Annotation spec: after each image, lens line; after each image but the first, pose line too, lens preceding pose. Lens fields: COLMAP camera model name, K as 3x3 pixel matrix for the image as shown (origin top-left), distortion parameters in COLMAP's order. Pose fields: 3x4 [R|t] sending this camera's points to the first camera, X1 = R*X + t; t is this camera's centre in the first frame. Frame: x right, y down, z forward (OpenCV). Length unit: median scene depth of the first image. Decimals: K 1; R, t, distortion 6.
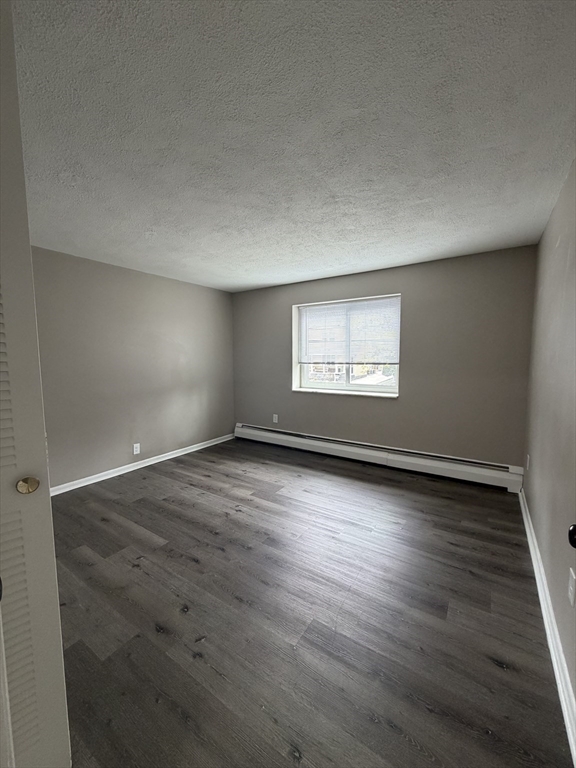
lens RADIAL K [[303.6, 0, 288.0], [0, 303.6, 384.0], [0, 0, 1]] dist [0.000259, 0.000024]
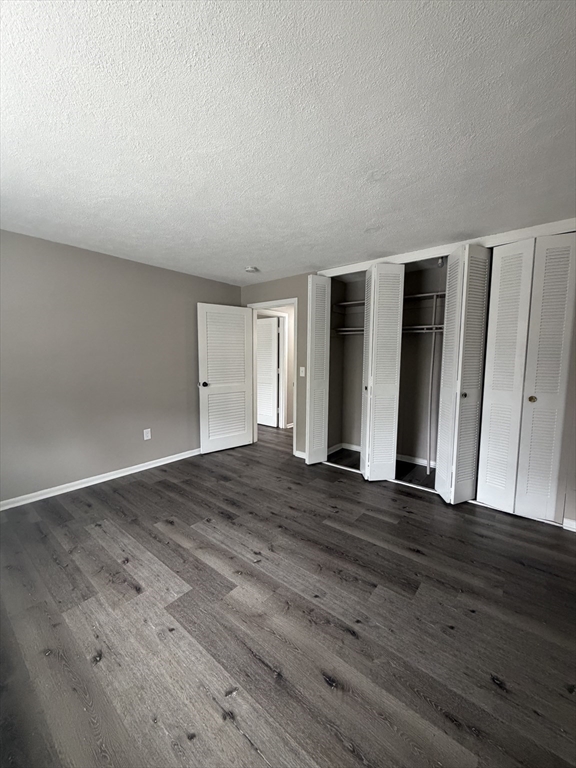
lens RADIAL K [[303.6, 0, 288.0], [0, 303.6, 384.0], [0, 0, 1]] dist [0.000259, 0.000024]
pose [[-0.994703, -0.011578, 0.102140, -0.299354], [0.007759, 0.982345, 0.186917, -0.145001], [-0.102501, 0.186720, -0.977051, 1.586479]]
